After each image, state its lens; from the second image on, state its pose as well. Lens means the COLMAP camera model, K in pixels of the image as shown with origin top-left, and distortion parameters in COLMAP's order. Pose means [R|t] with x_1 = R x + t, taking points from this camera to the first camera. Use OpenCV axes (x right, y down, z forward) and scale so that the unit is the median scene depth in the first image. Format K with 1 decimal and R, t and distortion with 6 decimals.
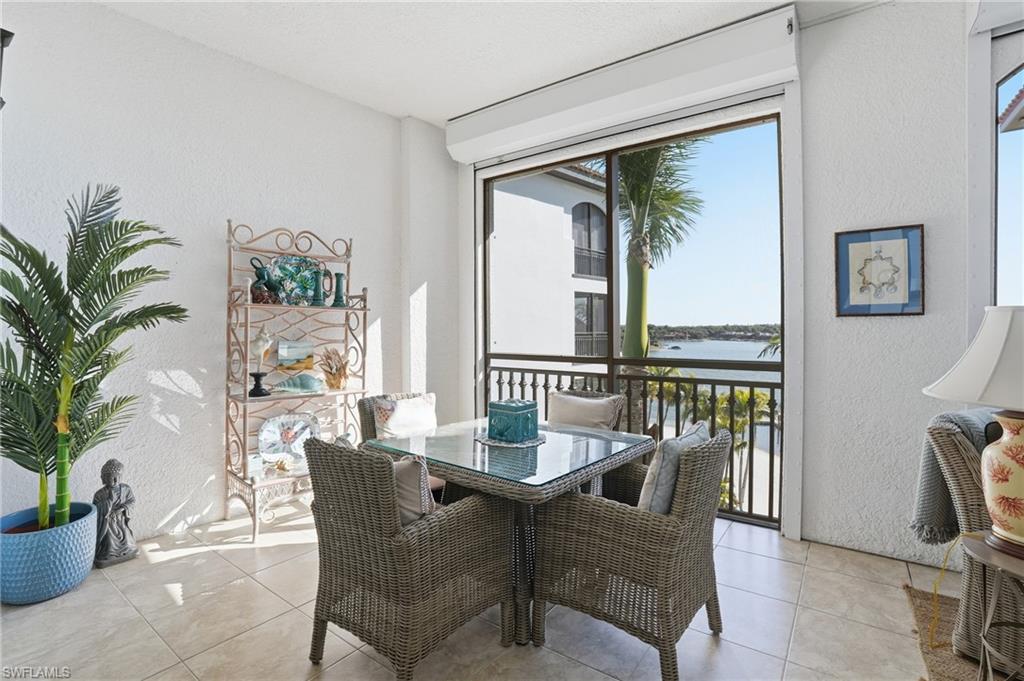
lens RADIAL K [[479.5, 0, 509.3], [0, 479.5, 335.4], [0, 0, 1]] dist [-0.020361, -0.000059]
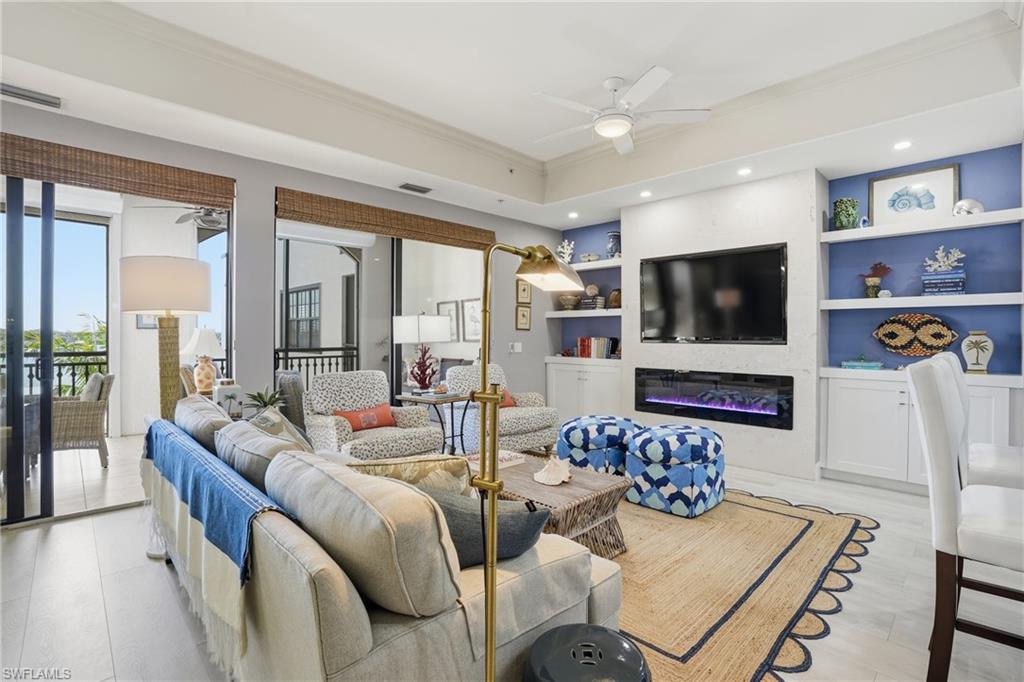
lens RADIAL K [[479.5, 0, 509.3], [0, 479.5, 335.9], [0, 0, 1]] dist [-0.020361, -0.000059]
pose [[0.168337, -0.002535, 0.985726, -0.734185], [0.009844, 0.999951, 0.000891, 0.003900], [-0.985680, 0.009554, 0.168354, -0.675186]]
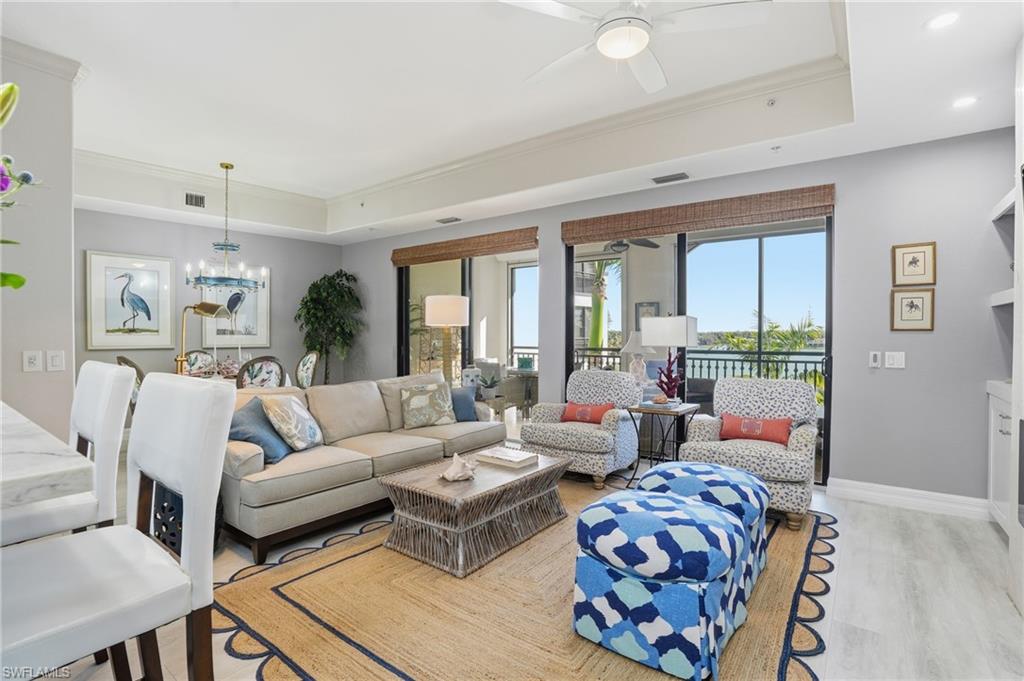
lens RADIAL K [[479.5, 0, 509.3], [0, 479.5, 335.4], [0, 0, 1]] dist [-0.020361, -0.000059]
pose [[0.999831, 0.004228, -0.017867, -0.022140], [-0.004387, 0.999951, -0.008891, 0.006530], [0.017829, 0.008968, 0.999801, -1.289424]]
